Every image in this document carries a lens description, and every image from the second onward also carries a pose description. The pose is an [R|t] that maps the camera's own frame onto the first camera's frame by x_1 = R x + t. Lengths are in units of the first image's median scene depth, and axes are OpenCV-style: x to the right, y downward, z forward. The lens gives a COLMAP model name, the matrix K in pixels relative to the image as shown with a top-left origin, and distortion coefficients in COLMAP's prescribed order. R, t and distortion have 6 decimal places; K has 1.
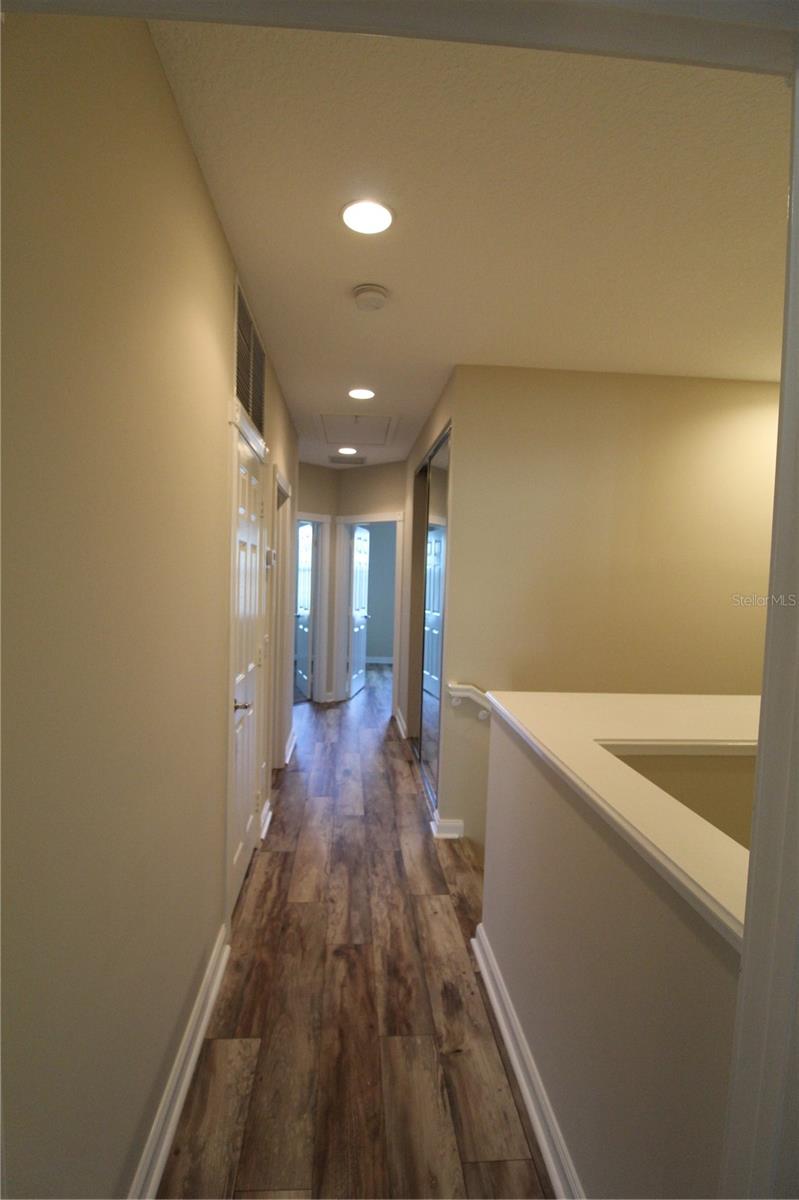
lens RADIAL K [[559.1, 0, 390.2], [0, 559.1, 604.6], [0, 0, 1]] dist [0.000682, -0.013026]
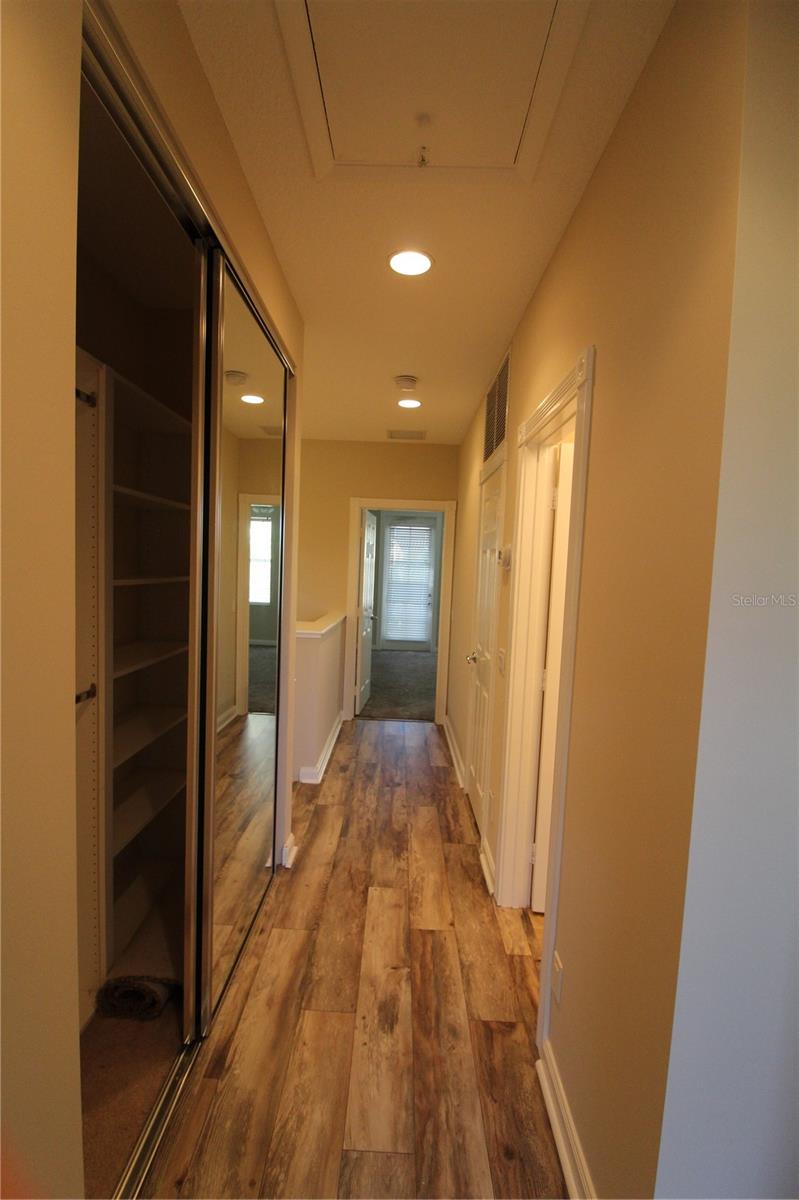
lens RADIAL K [[559.1, 0, 390.2], [0, 559.1, 604.6], [0, 0, 1]] dist [0.000682, -0.013026]
pose [[-0.993234, -0.075207, 0.088490, -0.144160], [-0.063519, 0.989712, 0.128201, -0.127393], [-0.097221, 0.121713, -0.987793, 2.152707]]
